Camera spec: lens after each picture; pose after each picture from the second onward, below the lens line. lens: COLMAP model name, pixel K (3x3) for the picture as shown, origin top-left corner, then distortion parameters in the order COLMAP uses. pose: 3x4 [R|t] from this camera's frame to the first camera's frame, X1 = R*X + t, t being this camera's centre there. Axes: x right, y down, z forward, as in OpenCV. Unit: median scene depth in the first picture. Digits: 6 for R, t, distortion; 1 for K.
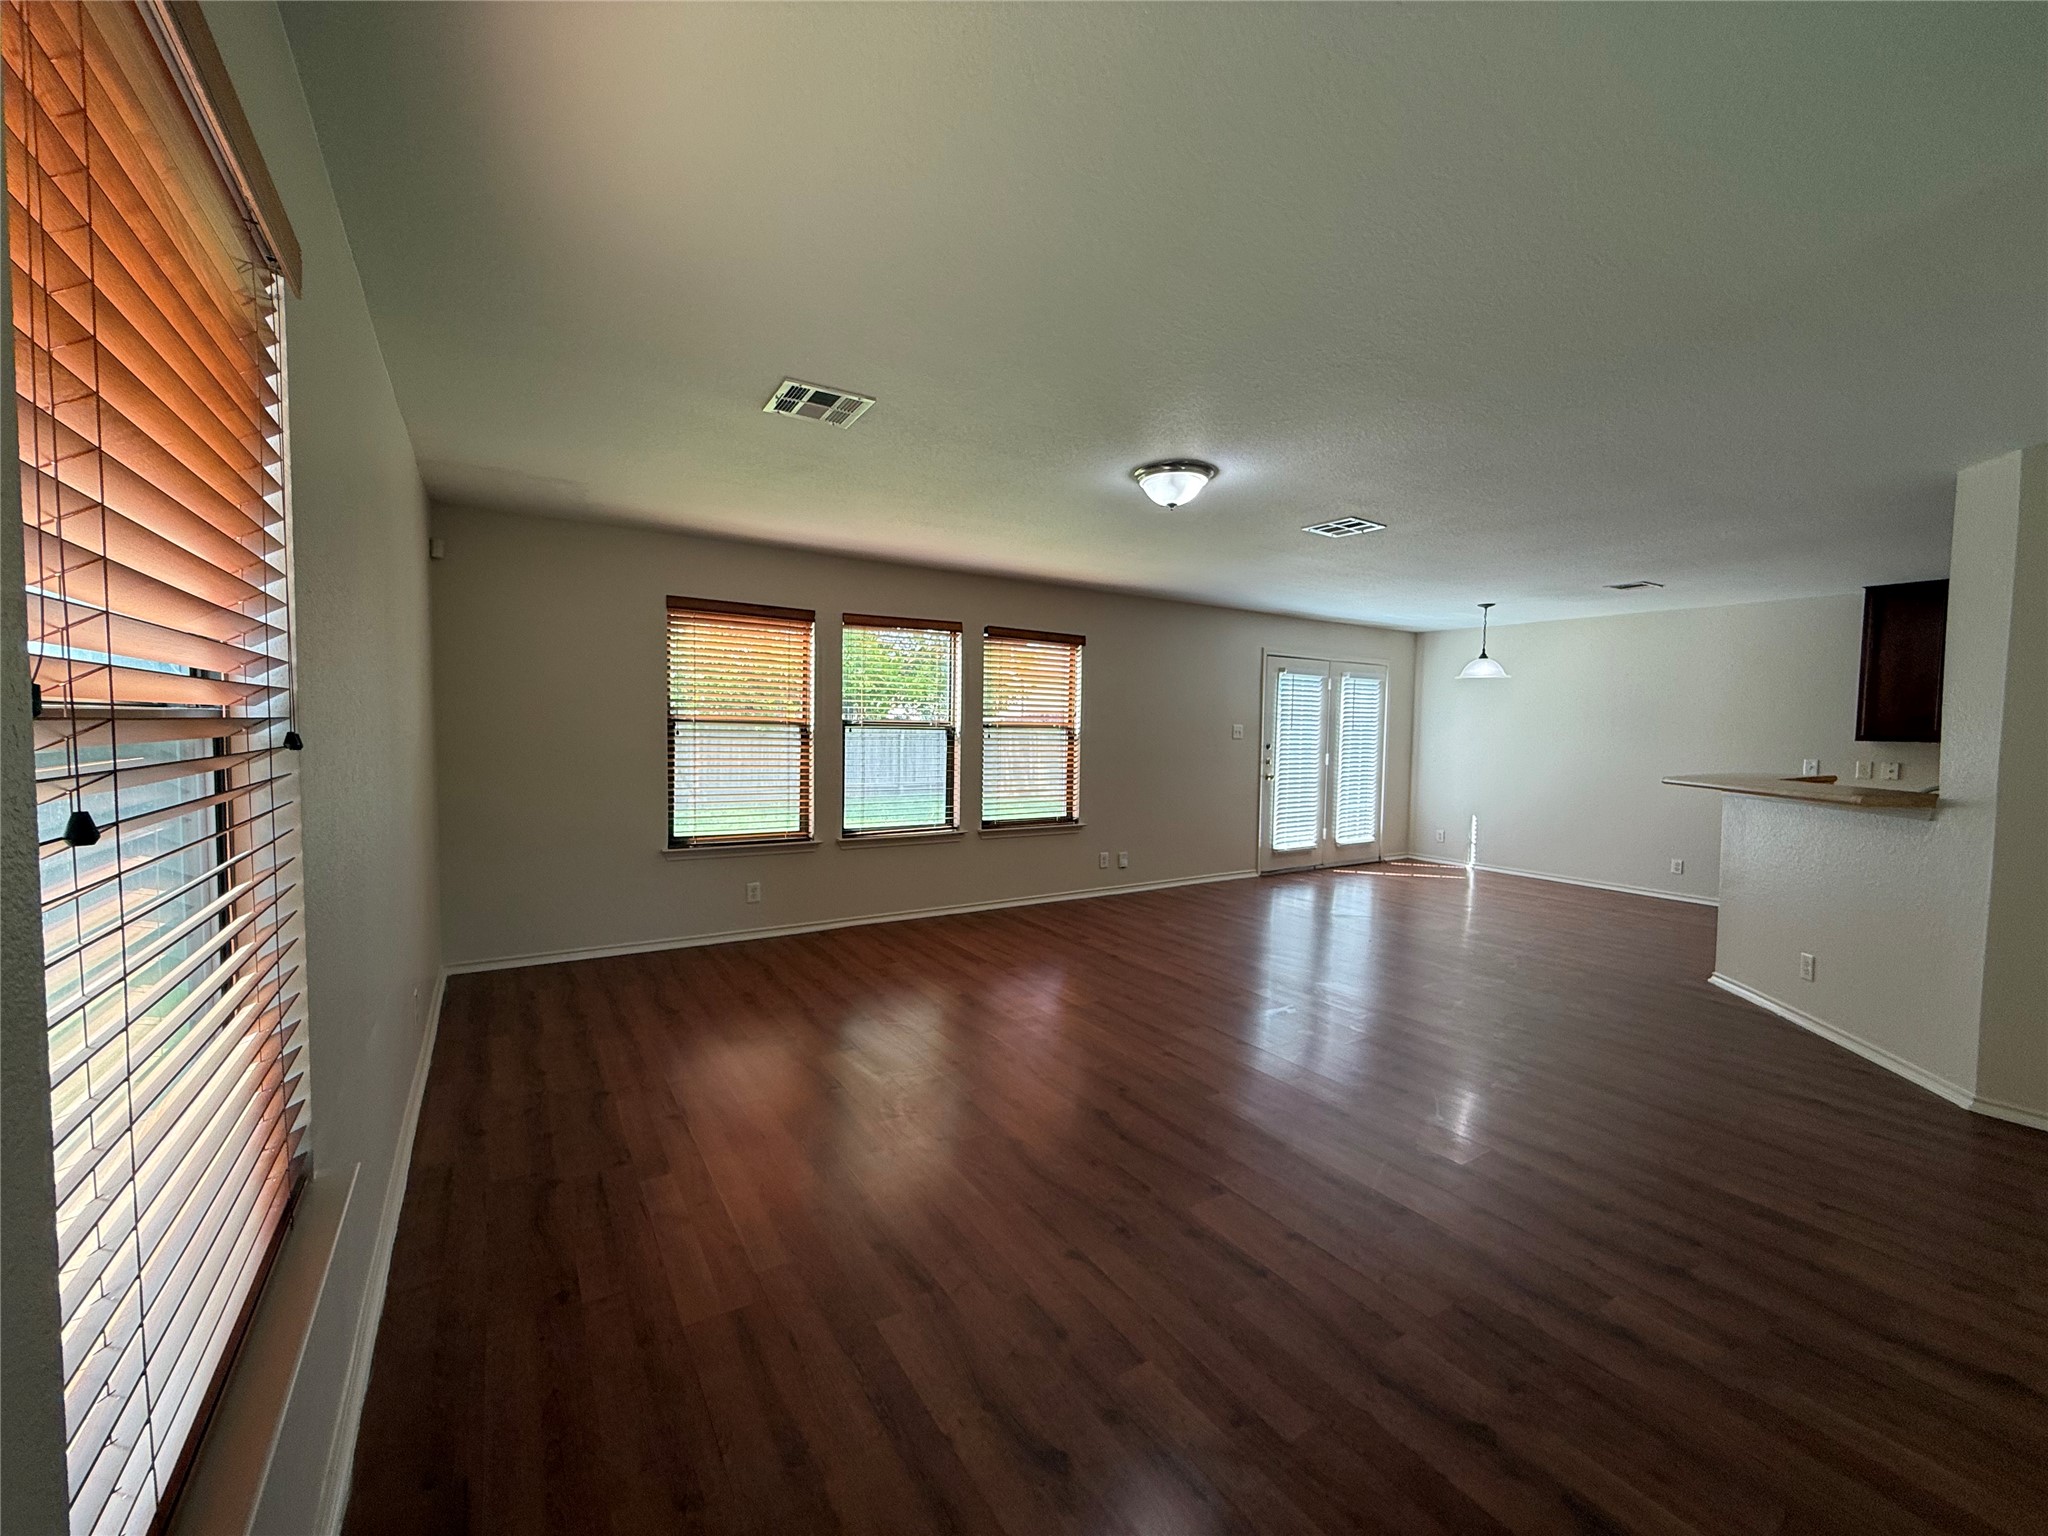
lens RADIAL K [[815.2, 0, 1015.1], [0, 815.2, 766.8], [0, 0, 1]] dist [-0.001412, -0.000346]
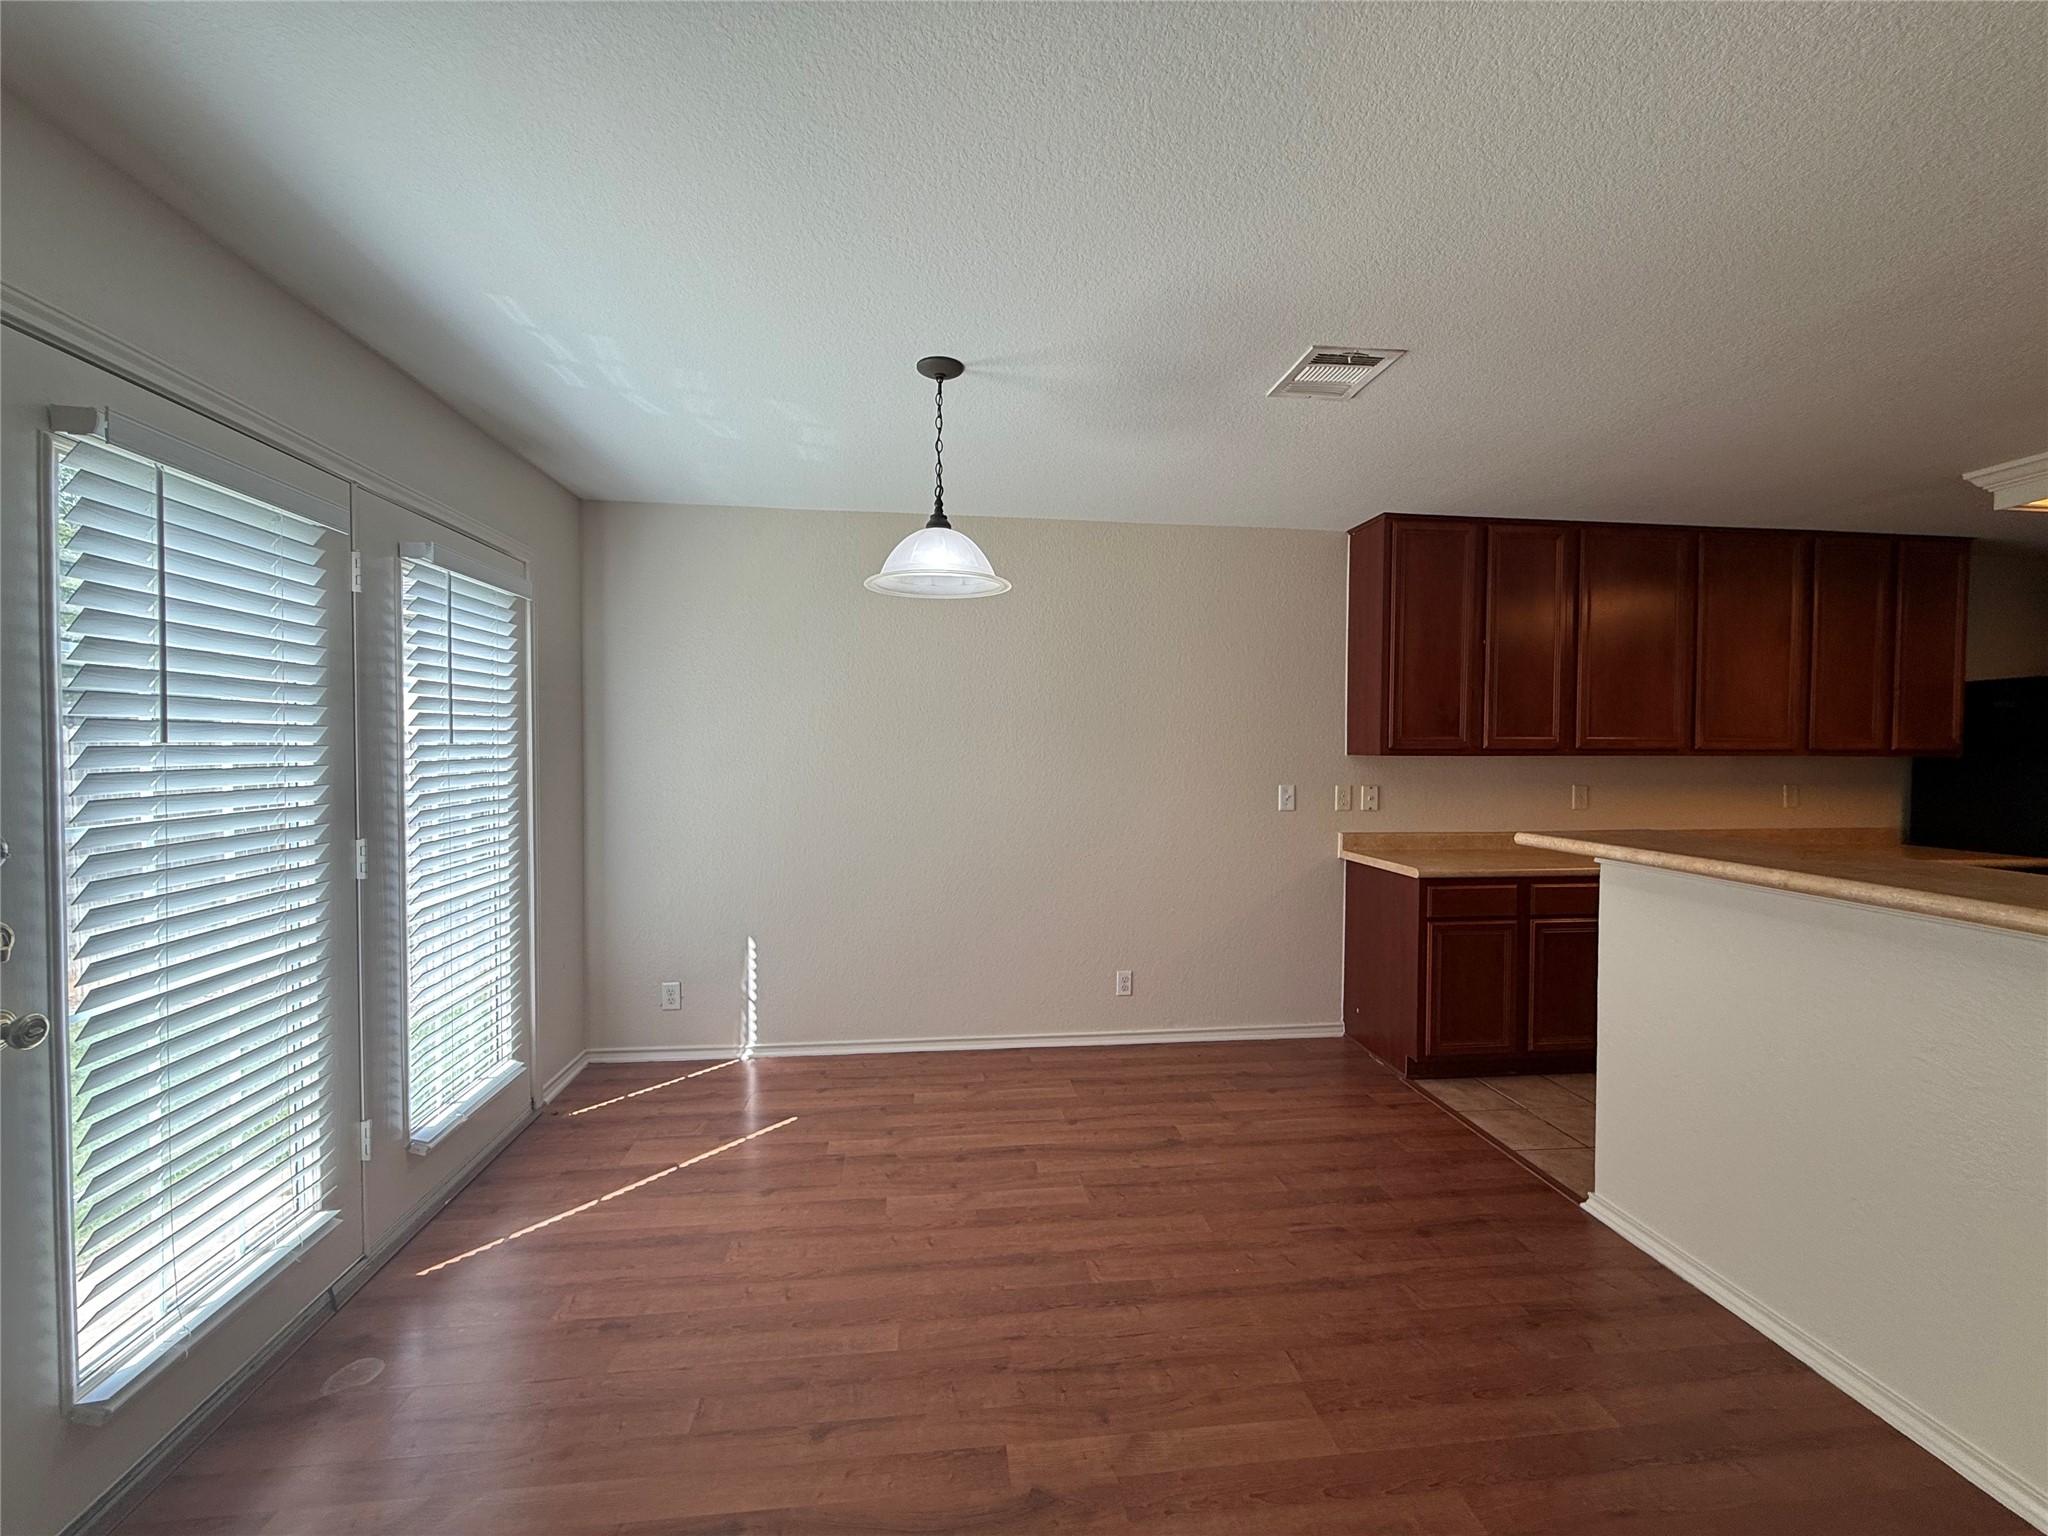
lens RADIAL K [[815.2, 0, 1015.1], [0, 815.2, 766.8], [0, 0, 1]] dist [-0.001412, -0.000346]
pose [[0.434755, -0.038423, 0.899729, 0.315250], [0.046160, 0.998727, 0.020346, -0.045367], [-0.899365, 0.032686, 0.435975, 0.909880]]
